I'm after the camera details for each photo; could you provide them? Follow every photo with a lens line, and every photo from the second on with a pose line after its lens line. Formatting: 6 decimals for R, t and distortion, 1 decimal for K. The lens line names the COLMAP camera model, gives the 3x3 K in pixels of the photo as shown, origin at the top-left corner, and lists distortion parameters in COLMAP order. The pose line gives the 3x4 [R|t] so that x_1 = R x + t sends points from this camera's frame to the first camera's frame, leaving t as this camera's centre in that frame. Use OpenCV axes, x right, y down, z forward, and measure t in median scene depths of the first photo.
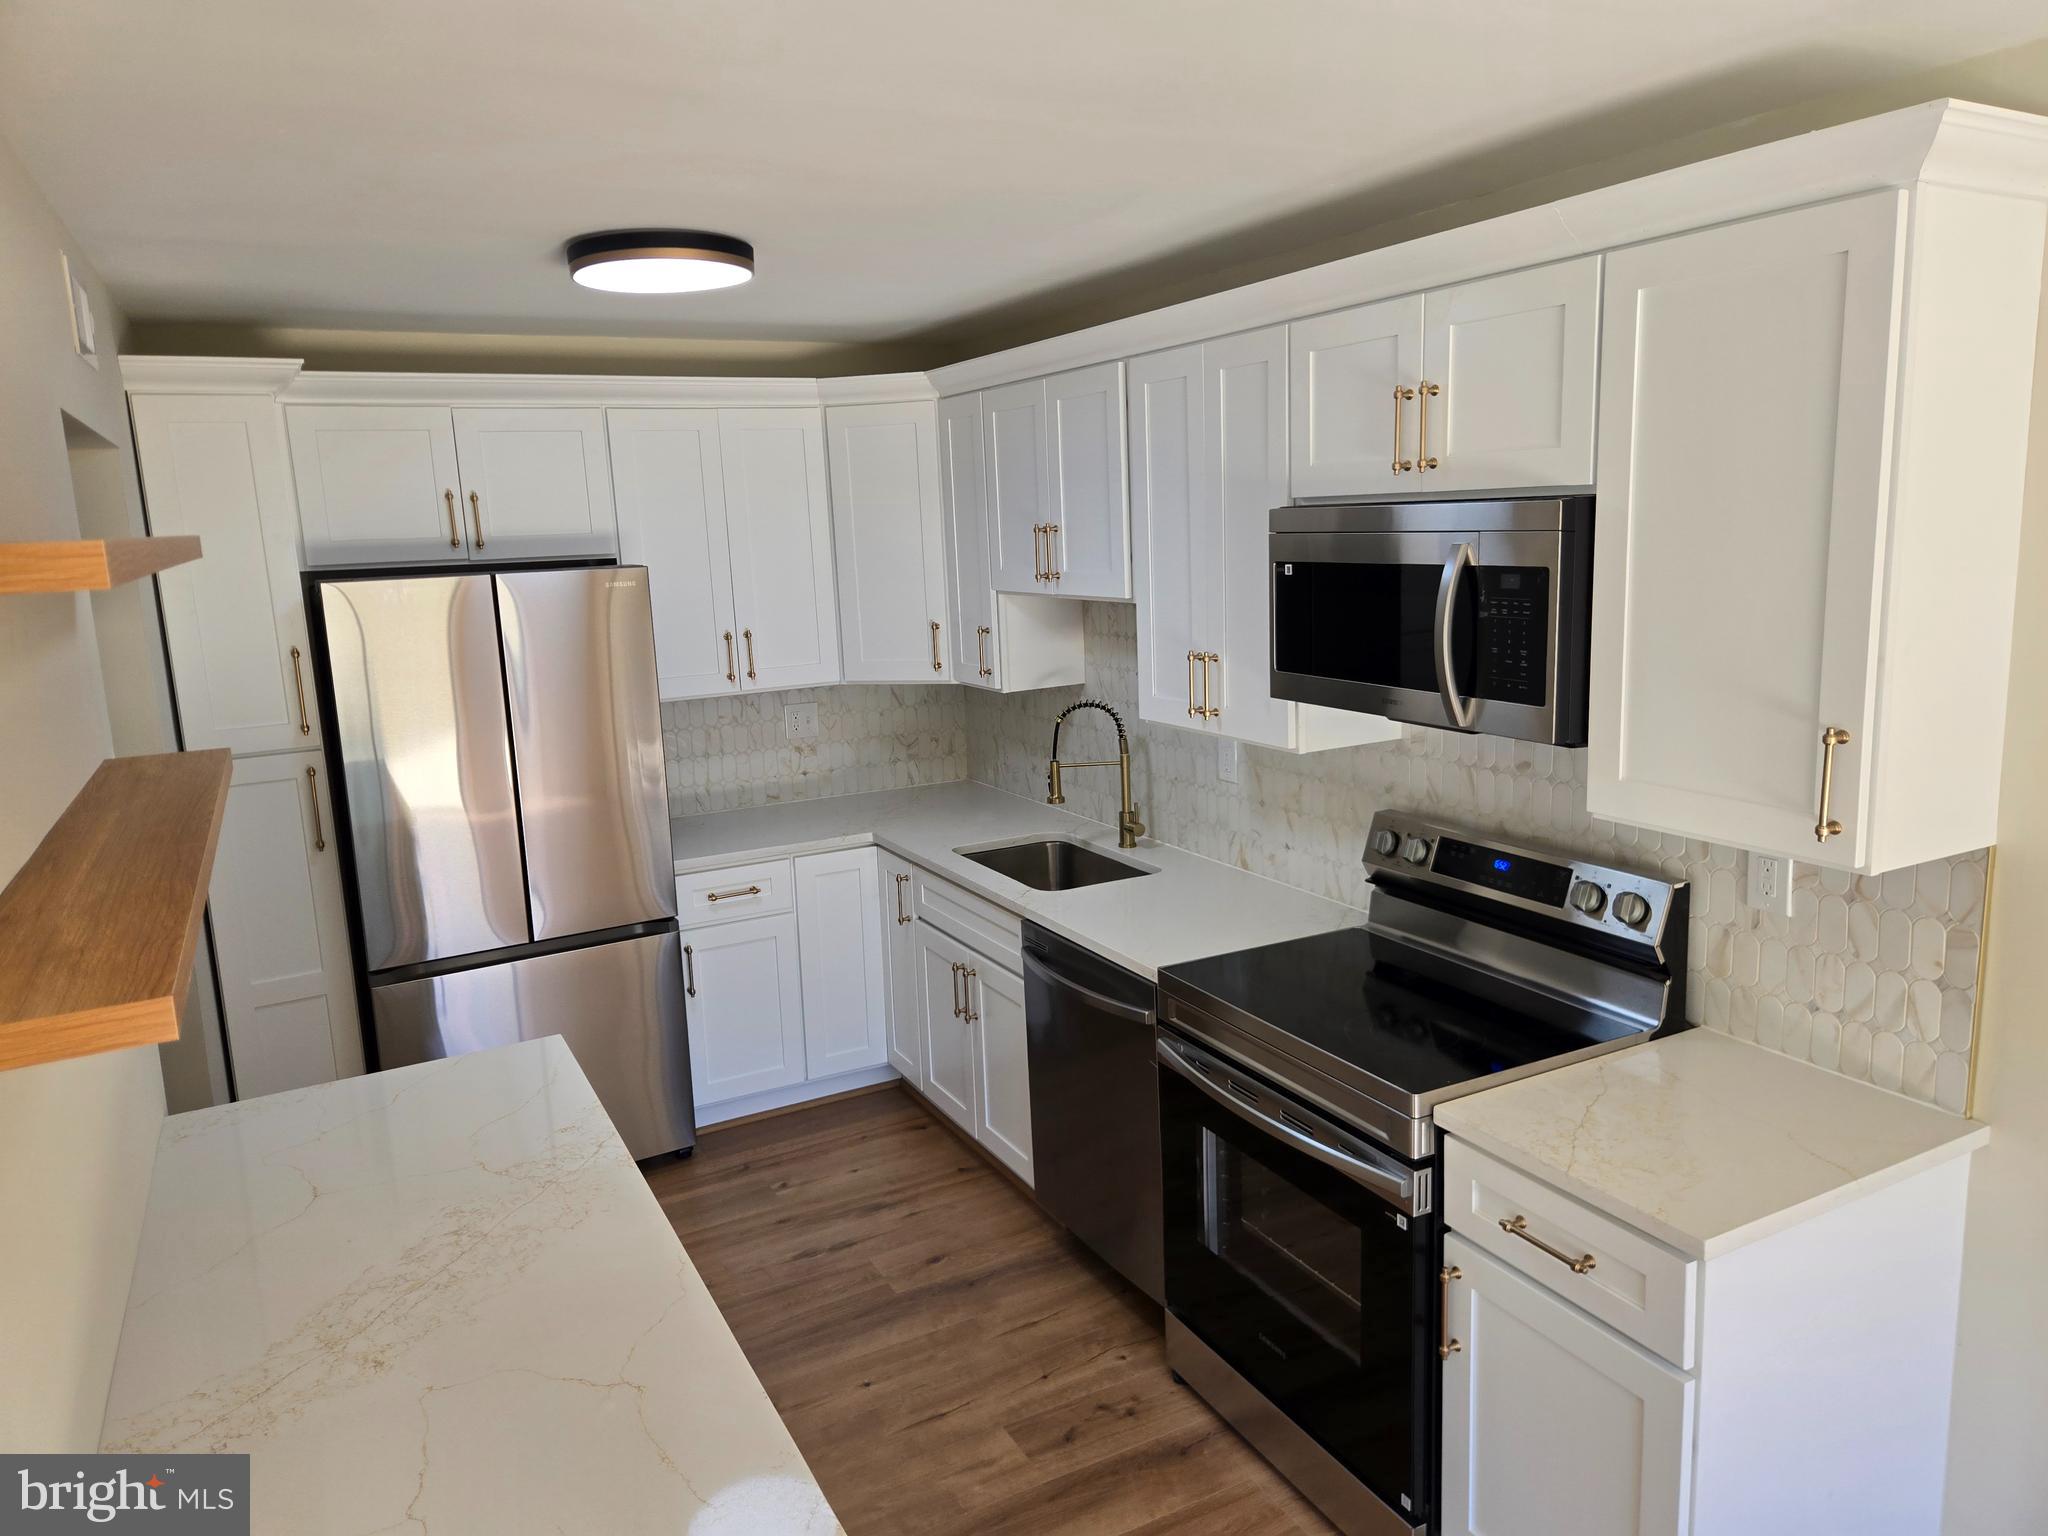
lens RADIAL K [[1377.2, 0, 1019.7], [0, 1377.2, 747.7], [0, 0, 1]] dist [0.067513, -0.051507]
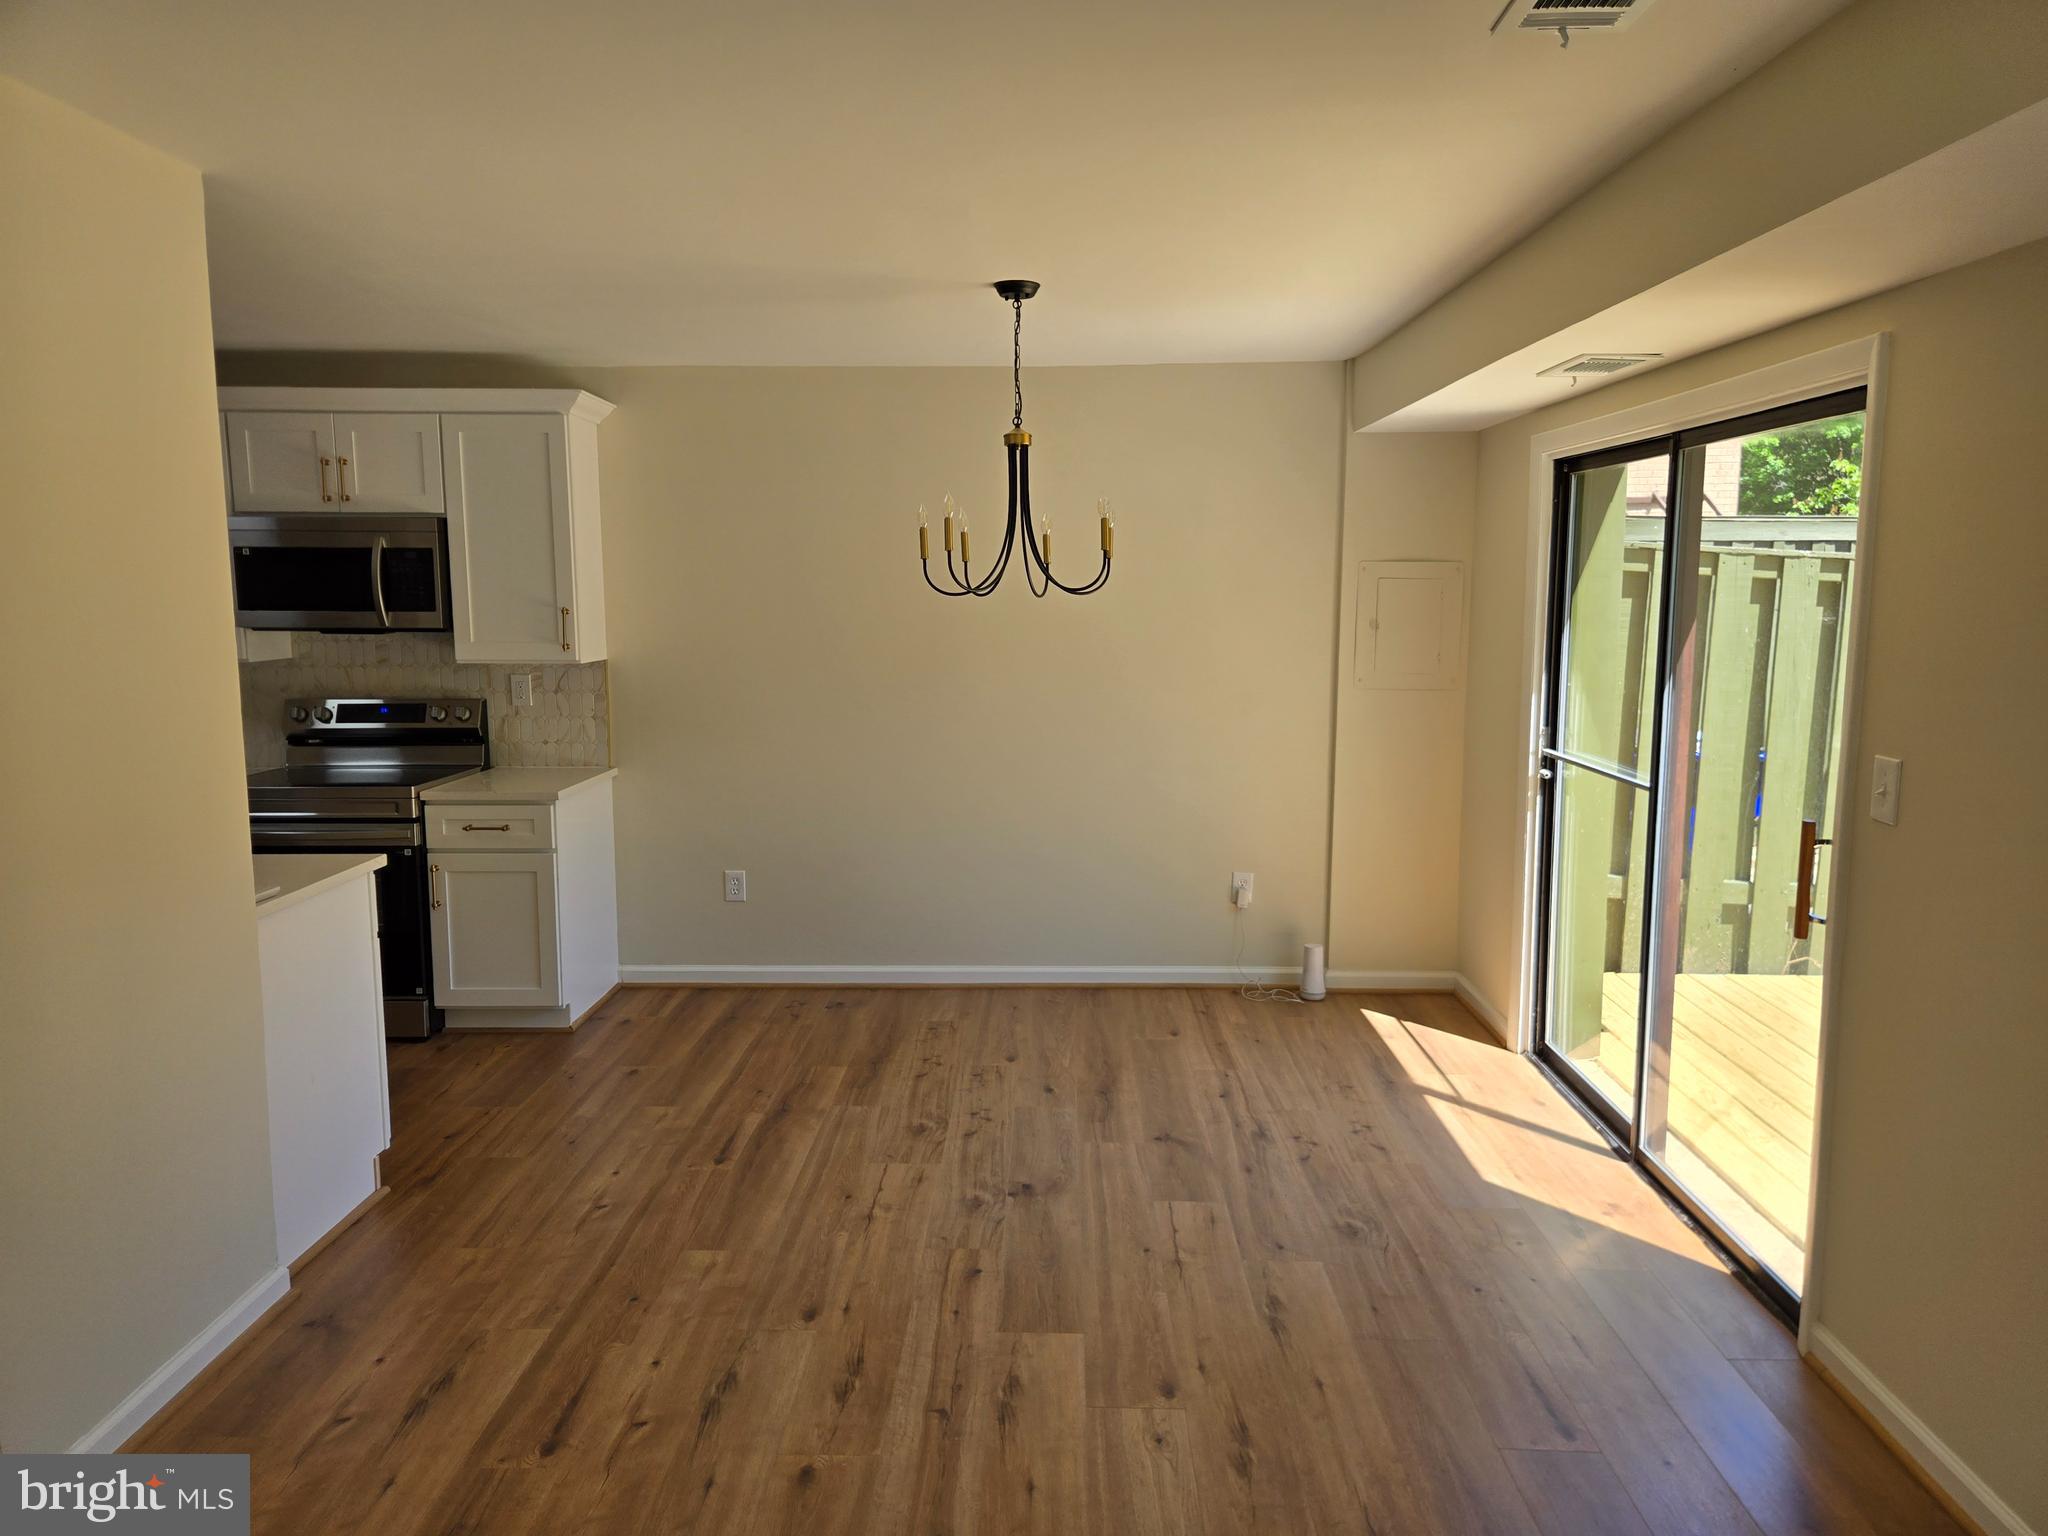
lens RADIAL K [[1377.2, 0, 1038.4], [0, 1377.2, 737.9], [0, 0, 1]] dist [0.067513, -0.051507]
pose [[0.483043, -0.063539, 0.873288, -0.853677], [0.130076, 0.991504, 0.000191, 0.227060], [-0.865881, 0.113502, 0.487204, -0.683267]]
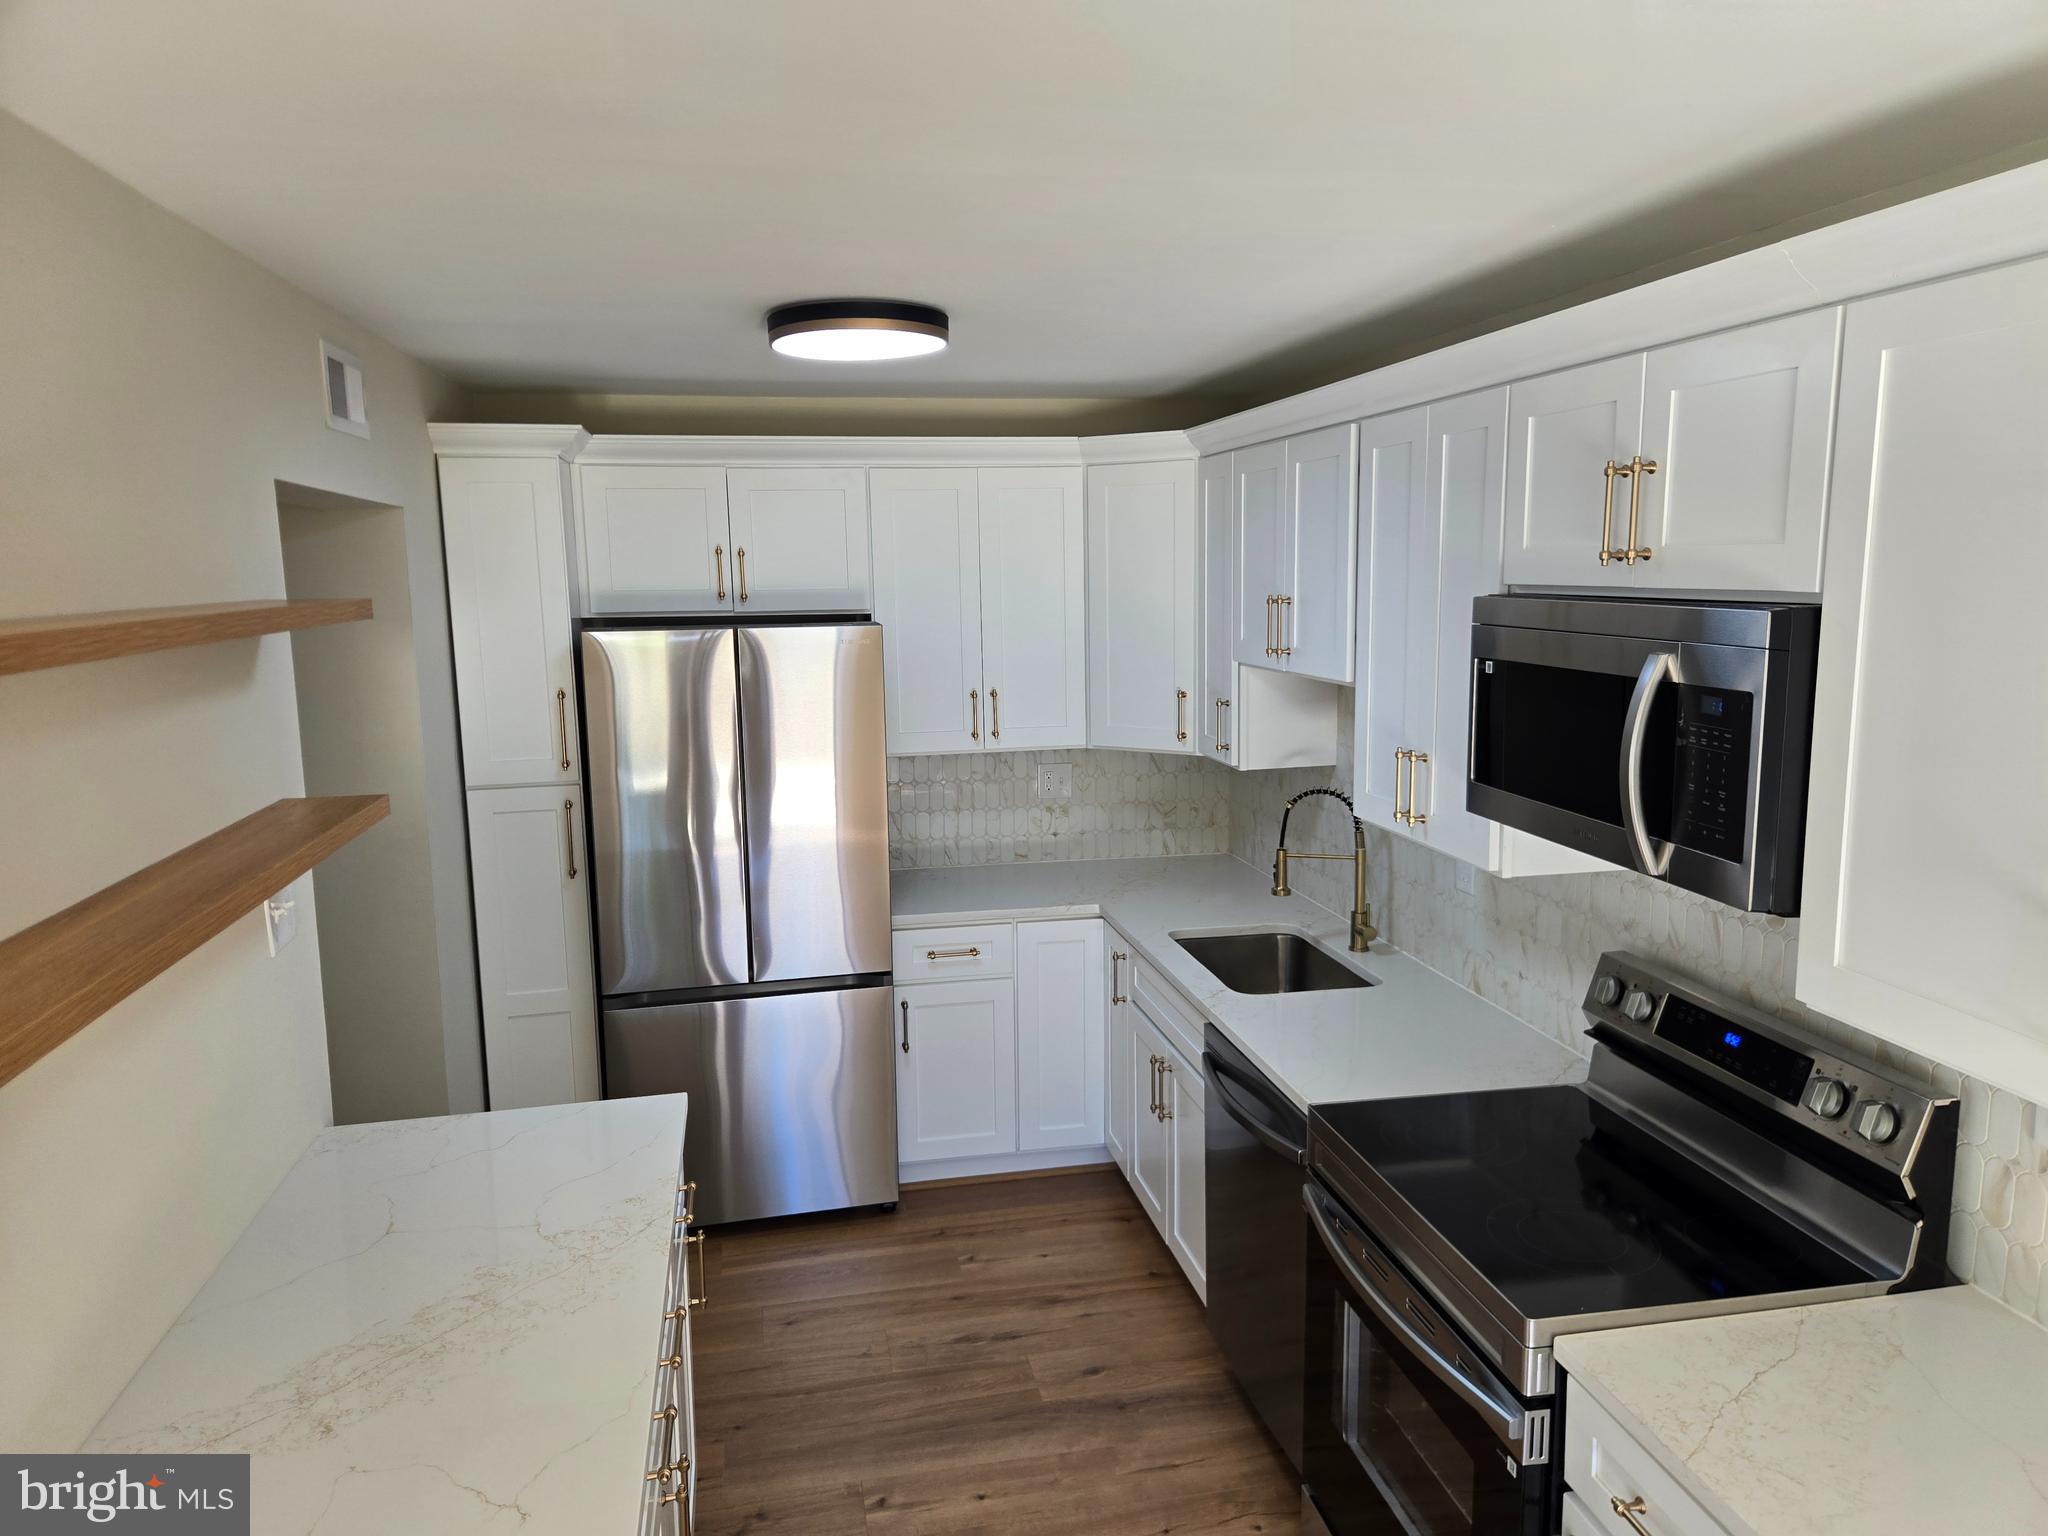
lens RADIAL K [[1377.2, 0, 1028.0], [0, 1377.2, 766.3], [0, 0, 1]] dist [0.067513, -0.051507]
pose [[0.958364, 0.067715, -0.277405, 0.156316], [-0.071510, 0.997434, -0.003573, -0.041271], [0.276451, 0.023262, 0.960747, 0.082384]]
